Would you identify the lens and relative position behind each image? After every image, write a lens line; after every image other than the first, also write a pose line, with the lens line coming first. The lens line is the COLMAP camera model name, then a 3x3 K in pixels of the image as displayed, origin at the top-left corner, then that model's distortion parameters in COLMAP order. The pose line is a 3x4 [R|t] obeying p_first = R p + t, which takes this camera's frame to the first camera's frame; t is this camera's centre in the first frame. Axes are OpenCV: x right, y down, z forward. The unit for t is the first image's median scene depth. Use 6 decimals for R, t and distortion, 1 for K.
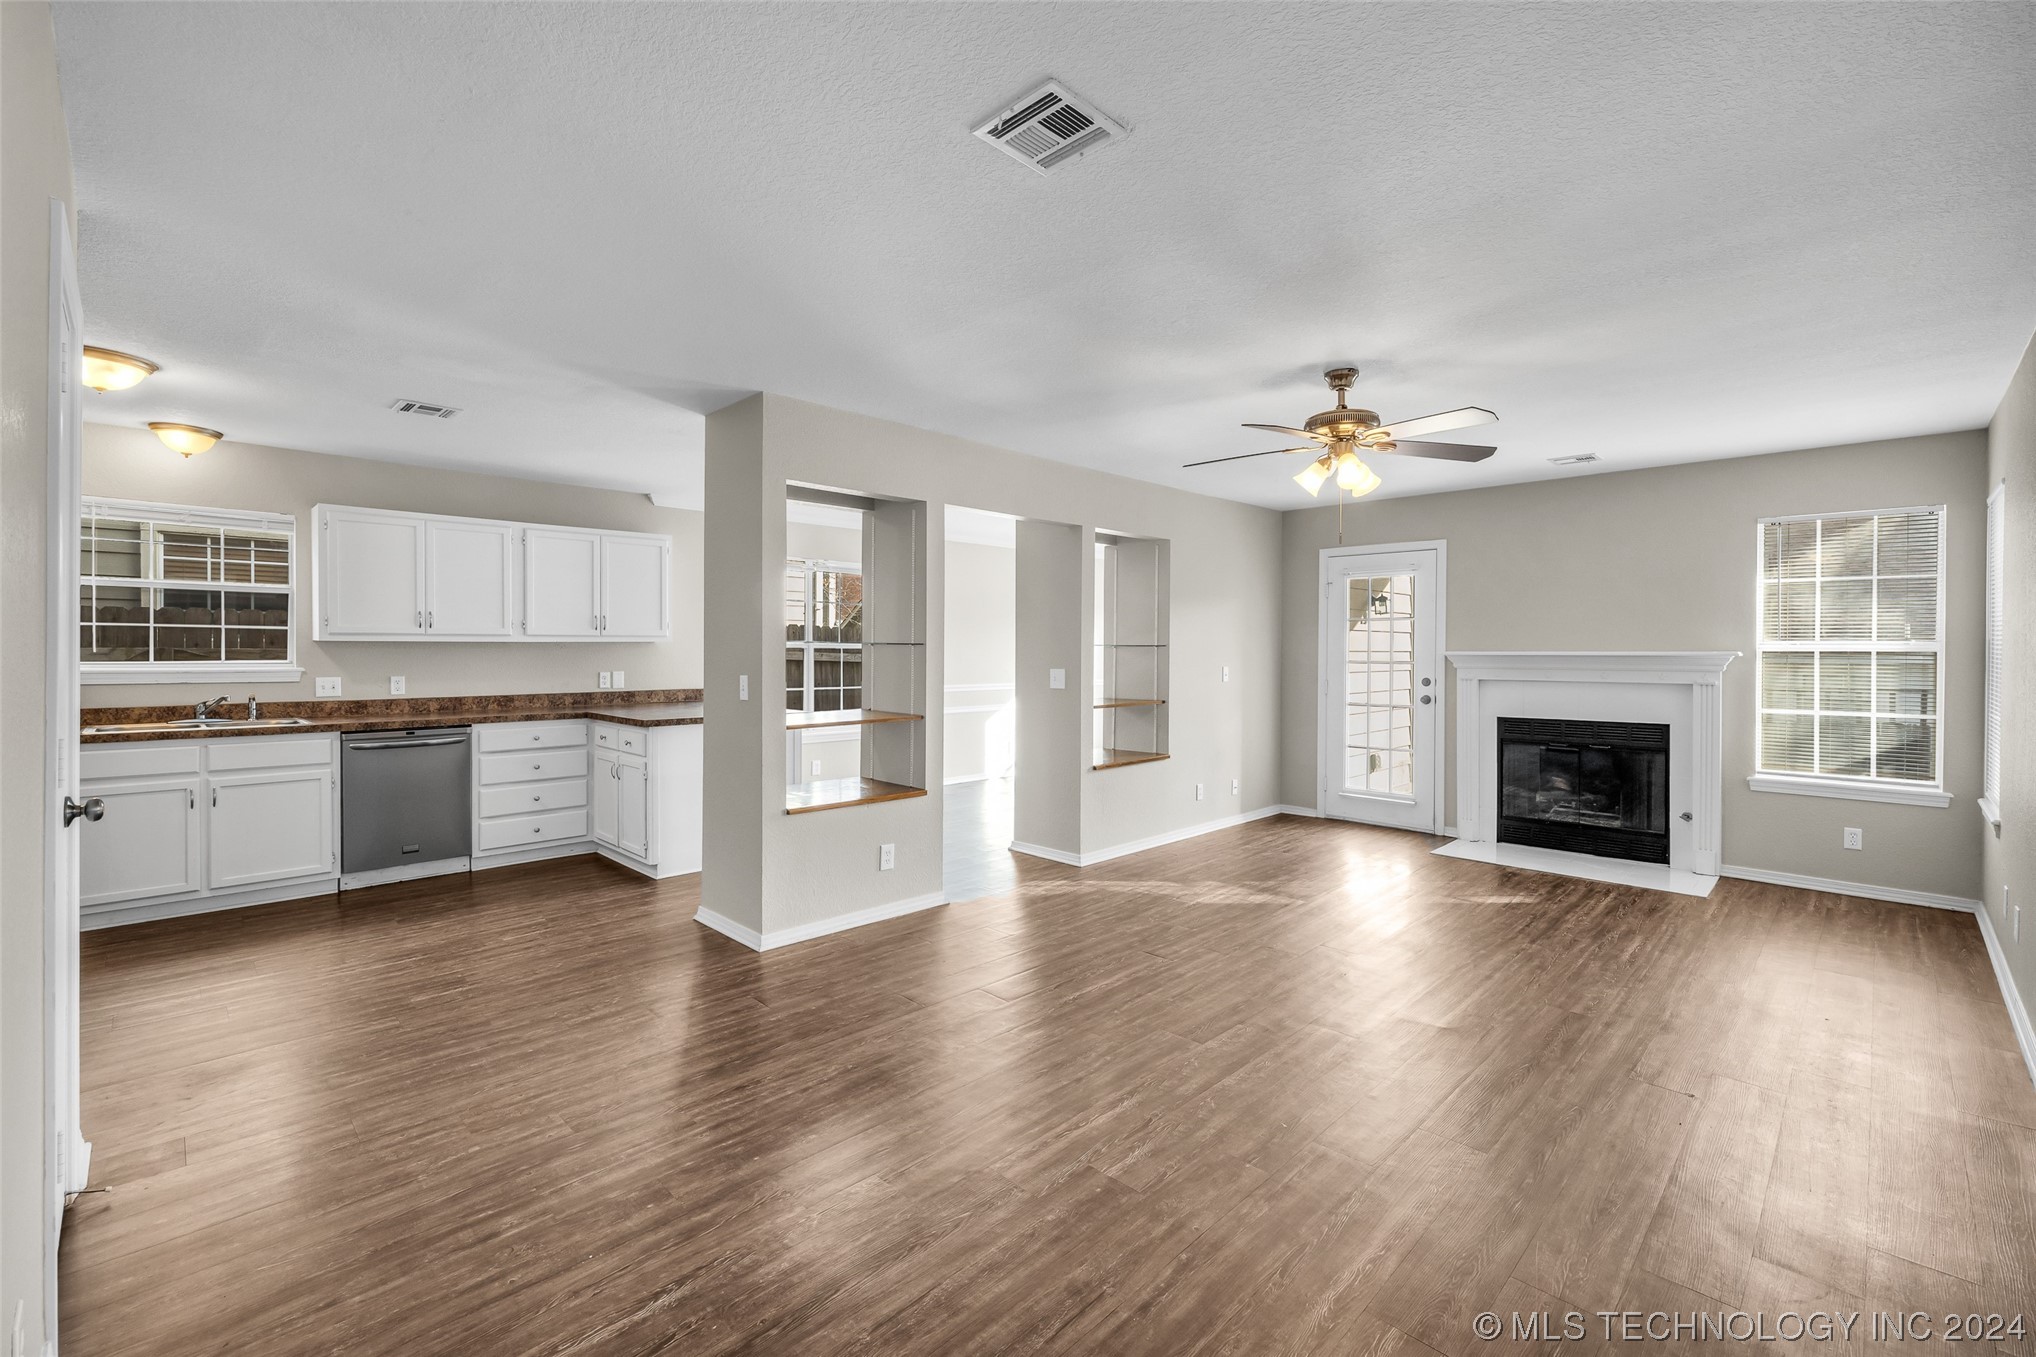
lens RADIAL K [[862.7, 0, 1015.9], [0, 862.7, 655.7], [0, 0, 1]] dist [0.001521, 0.000310]
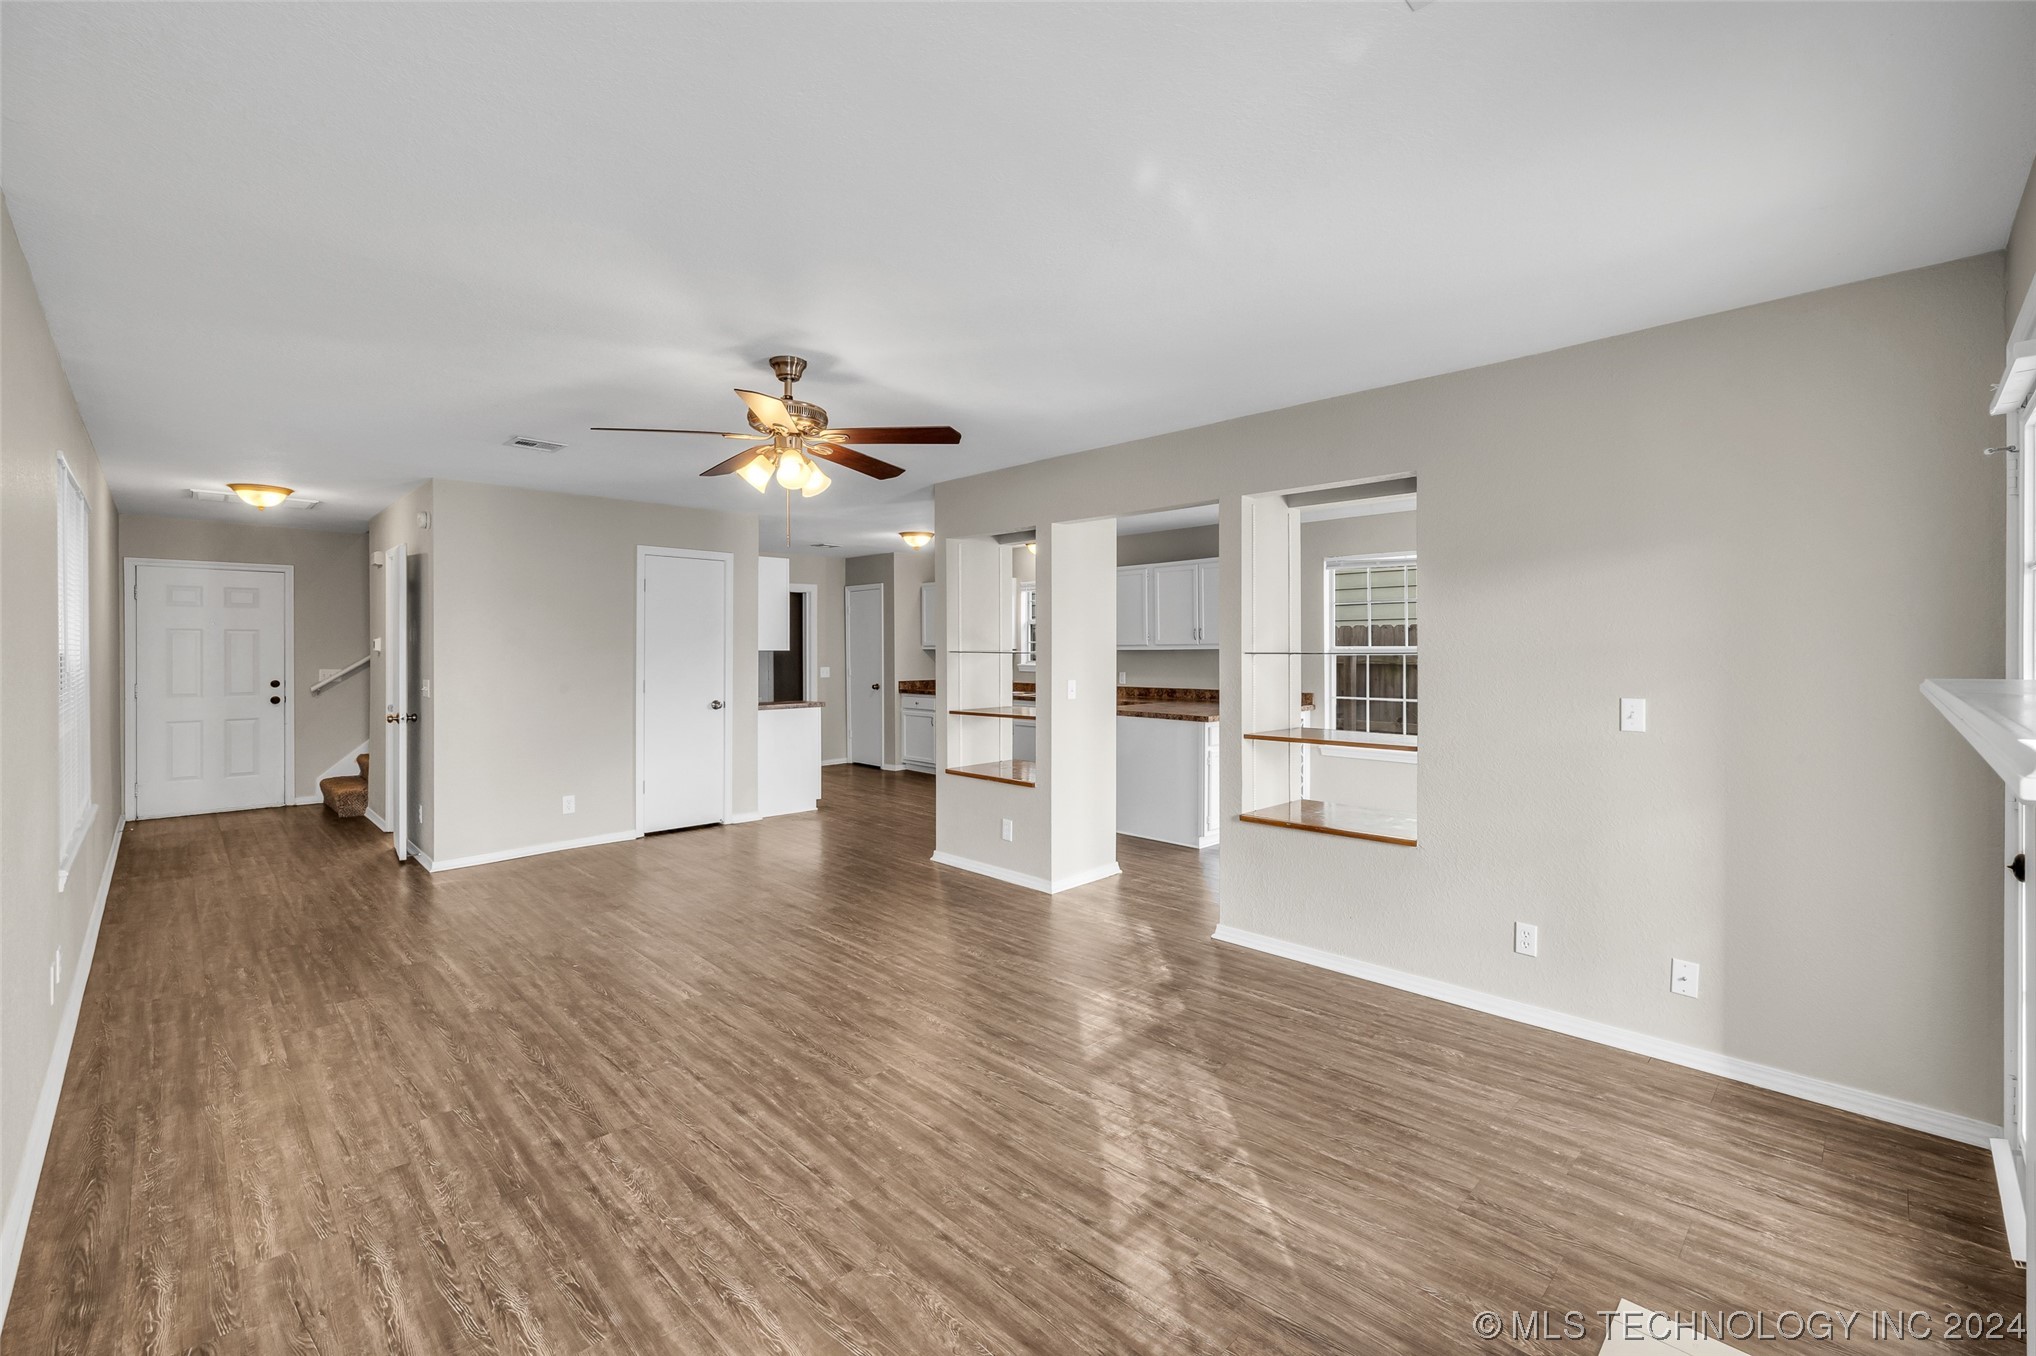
lens RADIAL K [[862.7, 0, 1015.9], [0, 862.7, 655.2], [0, 0, 1]] dist [0.001521, 0.000310]
pose [[-0.010045, 0.002992, -0.999945, 0.724921], [-0.001696, 0.999994, 0.003010, -0.009693], [0.999948, 0.001727, -0.010040, 0.704449]]
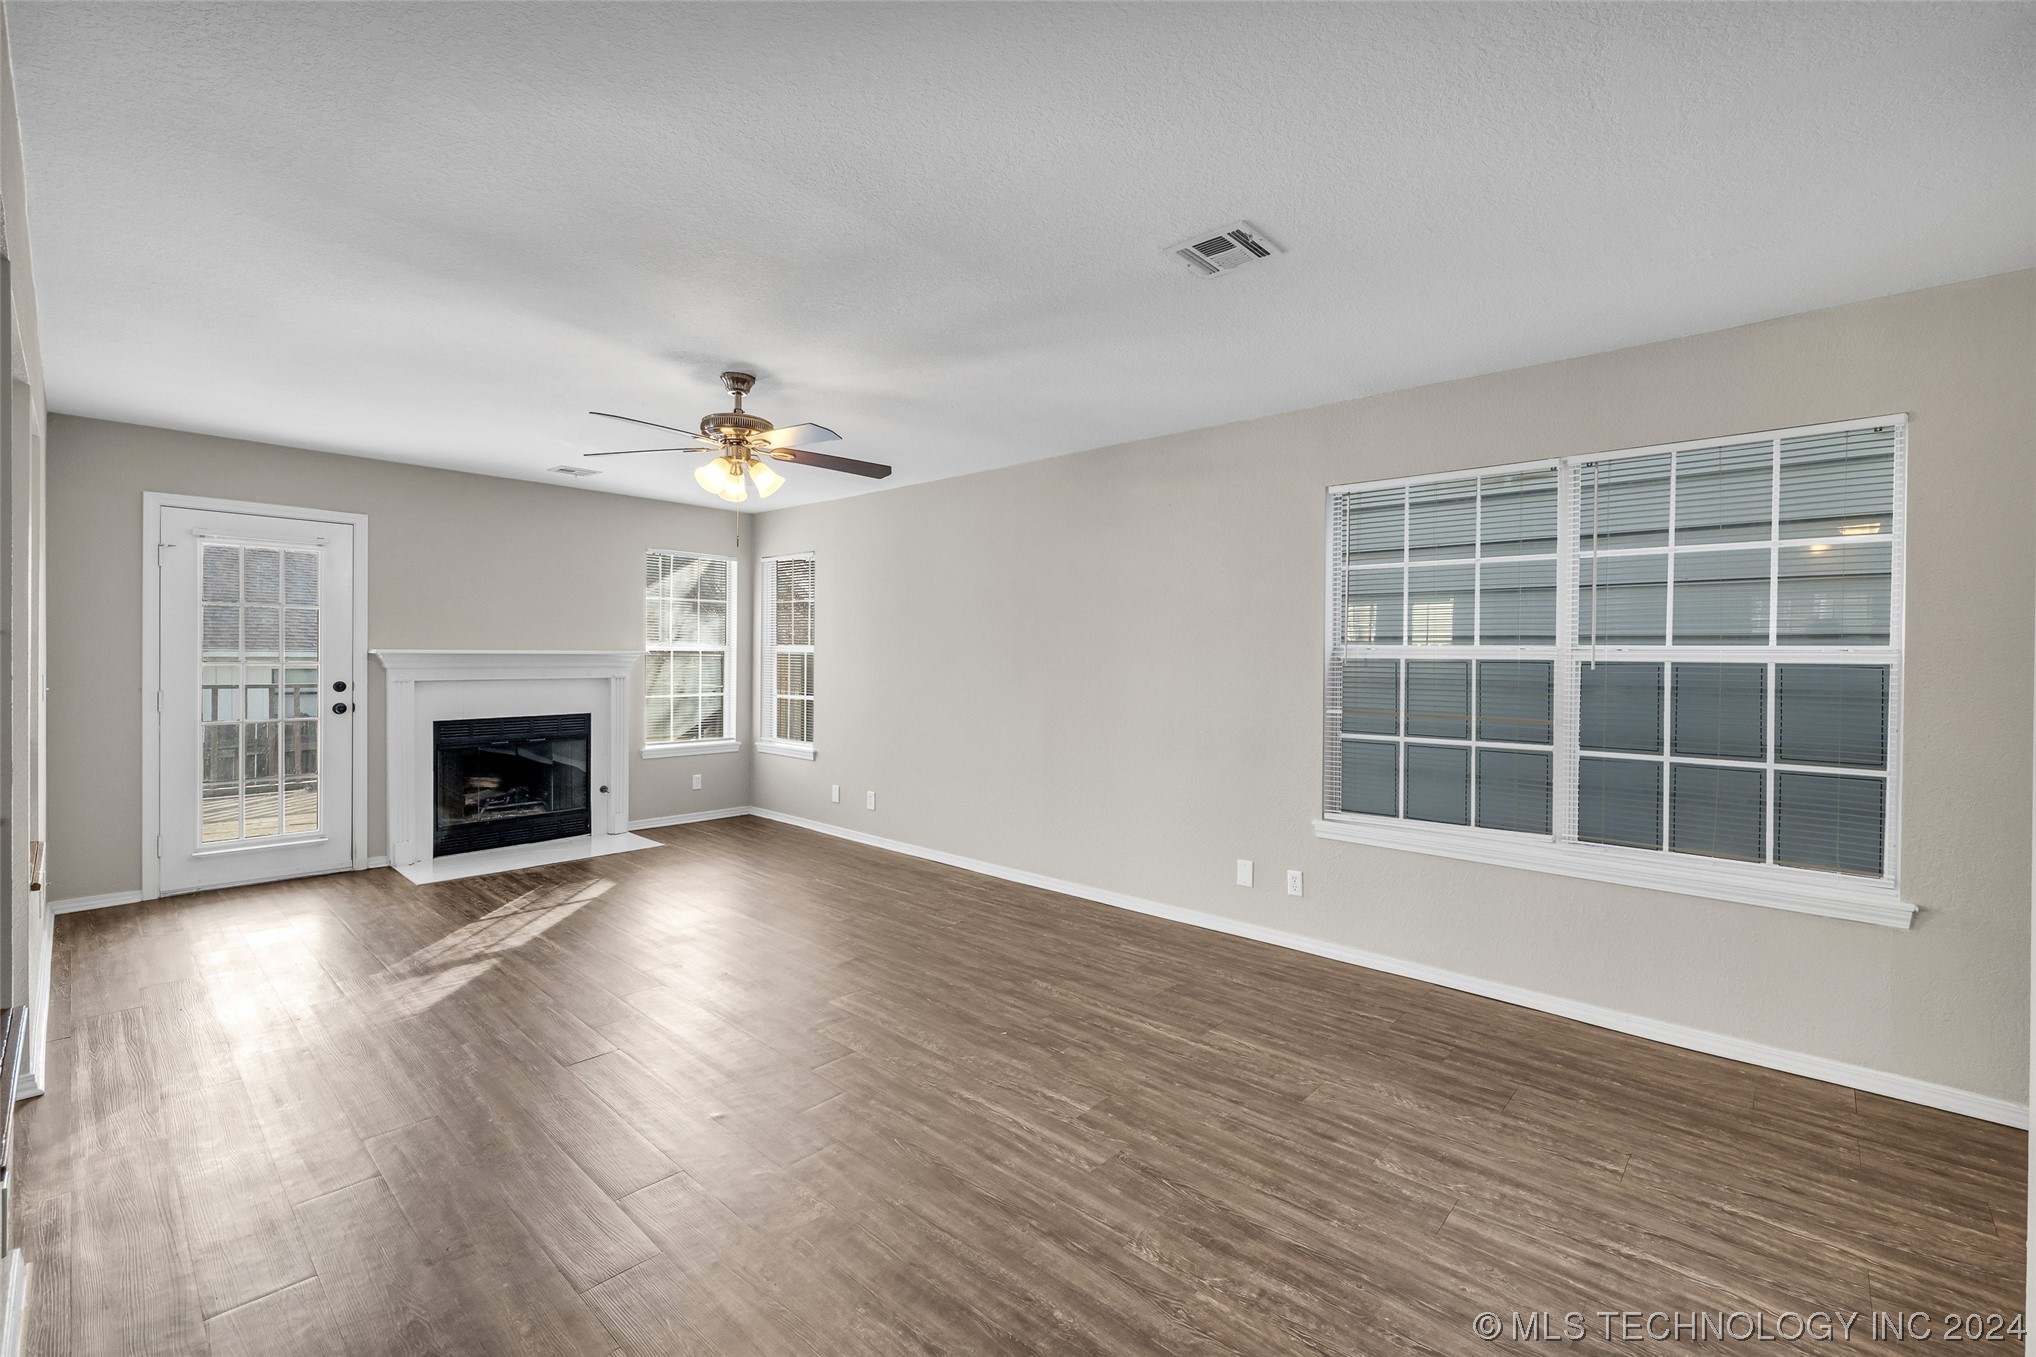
lens RADIAL K [[862.7, 0, 1015.9], [0, 862.7, 655.7], [0, 0, 1]] dist [0.001521, 0.000310]
pose [[-0.043128, -0.004207, 0.999061, -0.367541], [-0.004236, 0.999983, 0.004028, -0.004558], [-0.999061, -0.004058, -0.043145, 0.403868]]
